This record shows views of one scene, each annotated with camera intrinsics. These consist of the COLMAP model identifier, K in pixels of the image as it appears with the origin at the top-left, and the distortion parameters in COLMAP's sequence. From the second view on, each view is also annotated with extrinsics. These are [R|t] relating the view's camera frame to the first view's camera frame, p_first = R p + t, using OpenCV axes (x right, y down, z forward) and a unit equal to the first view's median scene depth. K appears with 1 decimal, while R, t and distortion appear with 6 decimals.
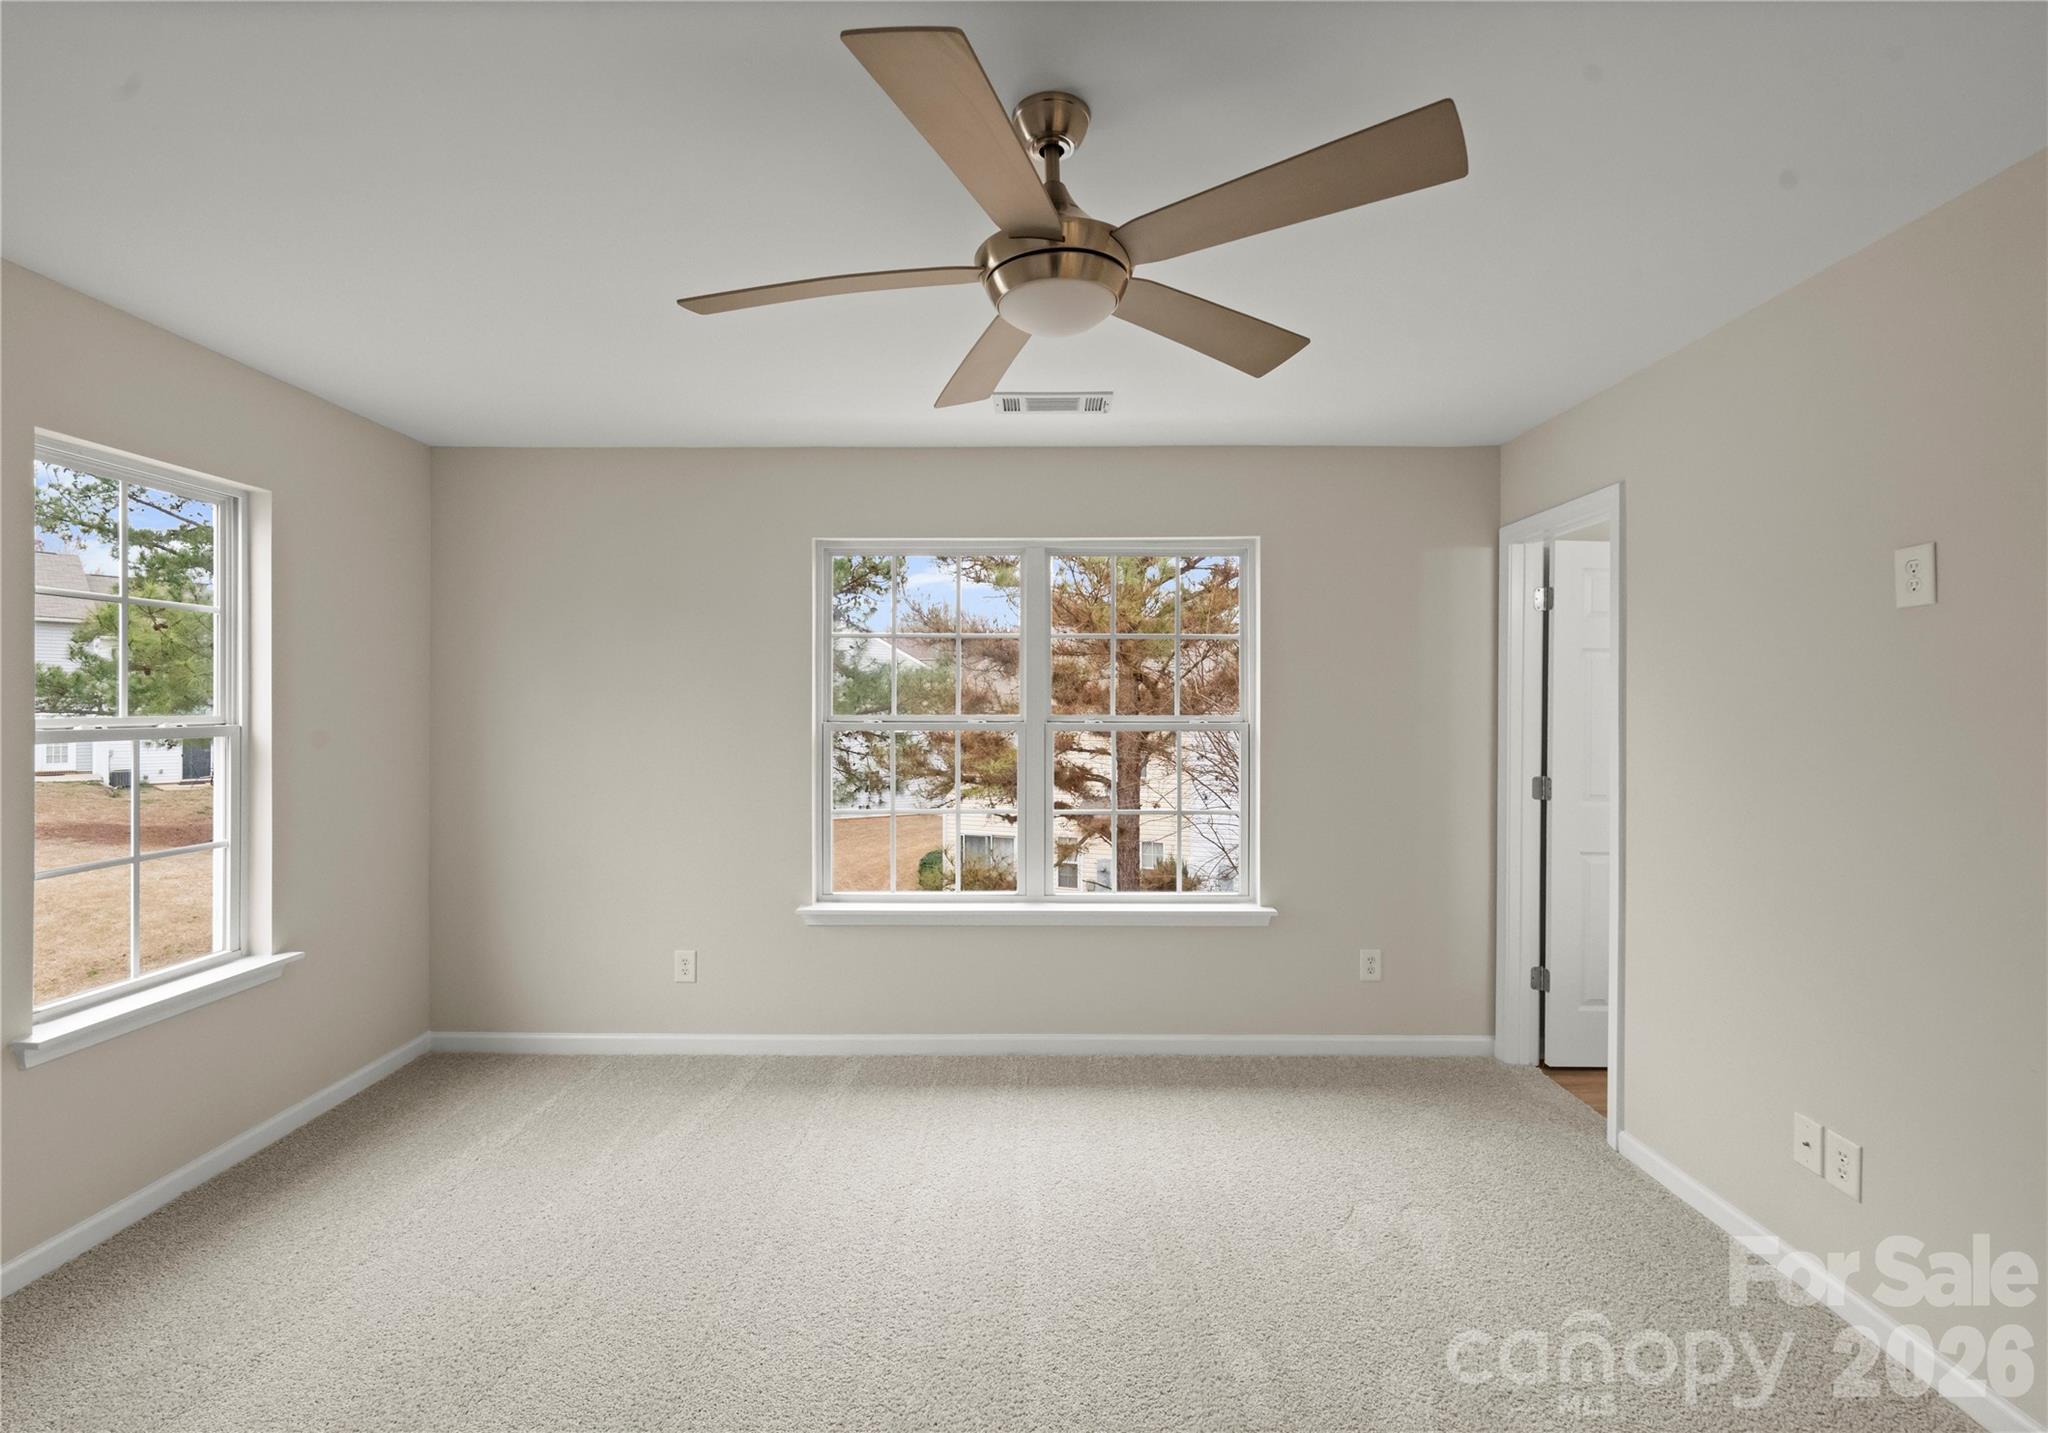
lens RADIAL K [[904.6, 0, 982.4], [0, 904.6, 709.2], [0, 0, 1]] dist [0.001645, 0.000793]
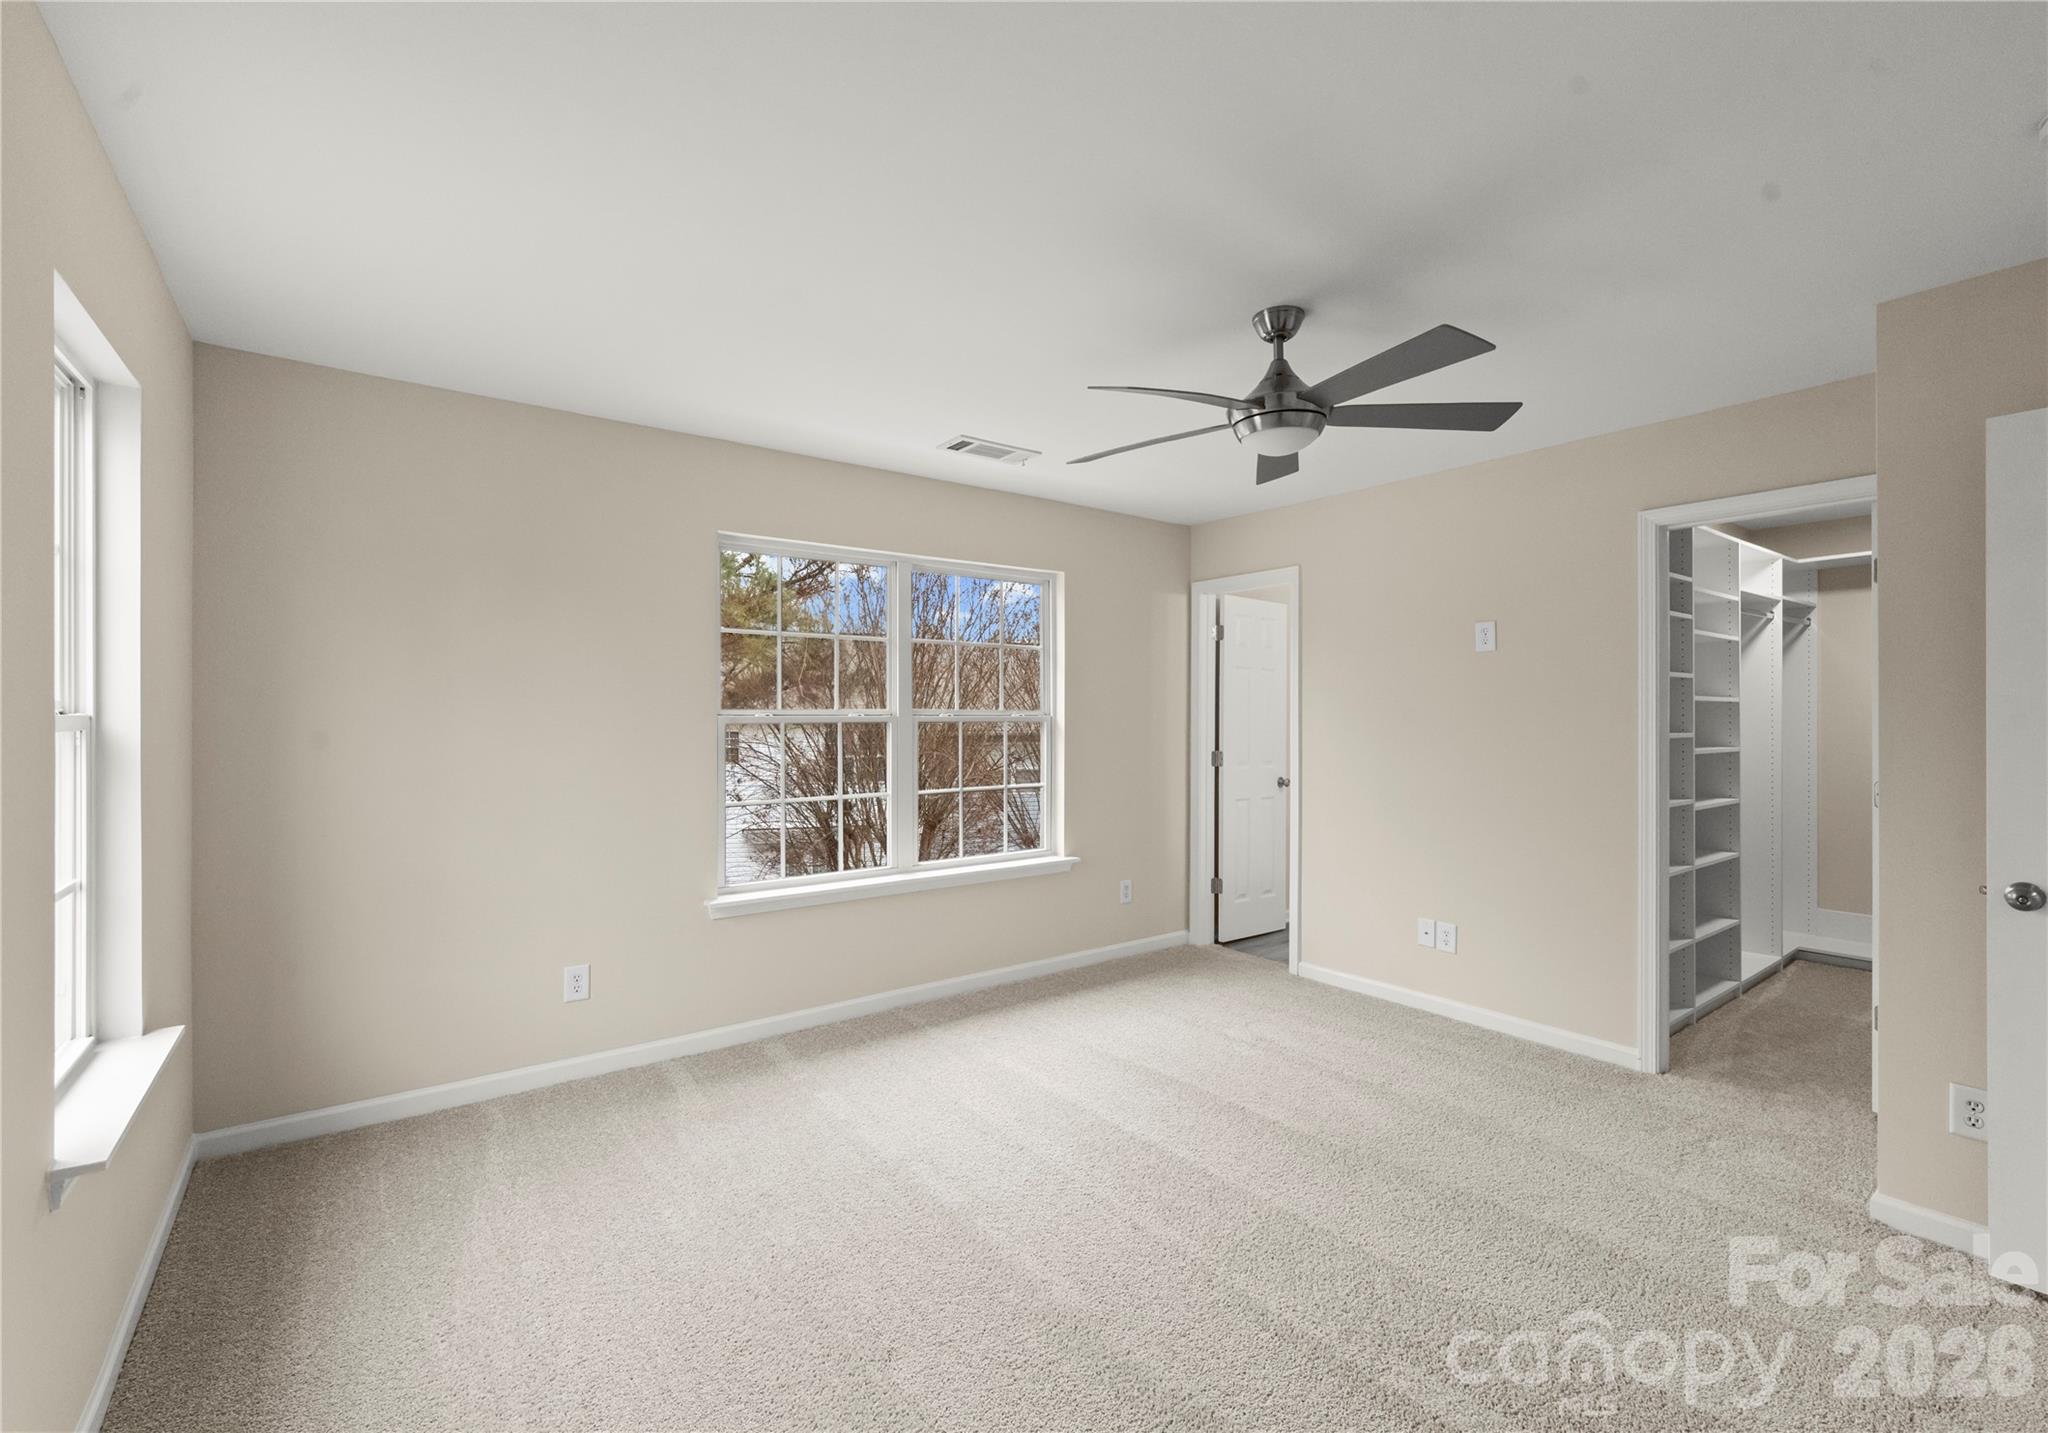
lens RADIAL K [[886.7, 0, 1032.2], [0, 886.7, 728.4], [0, 0, 1]] dist [-0.002612, 0.000289]
pose [[0.797418, -0.010143, 0.603343, -0.511050], [-0.003433, 0.999766, 0.021344, 0.006107], [-0.603418, -0.019091, 0.797197, 0.013731]]
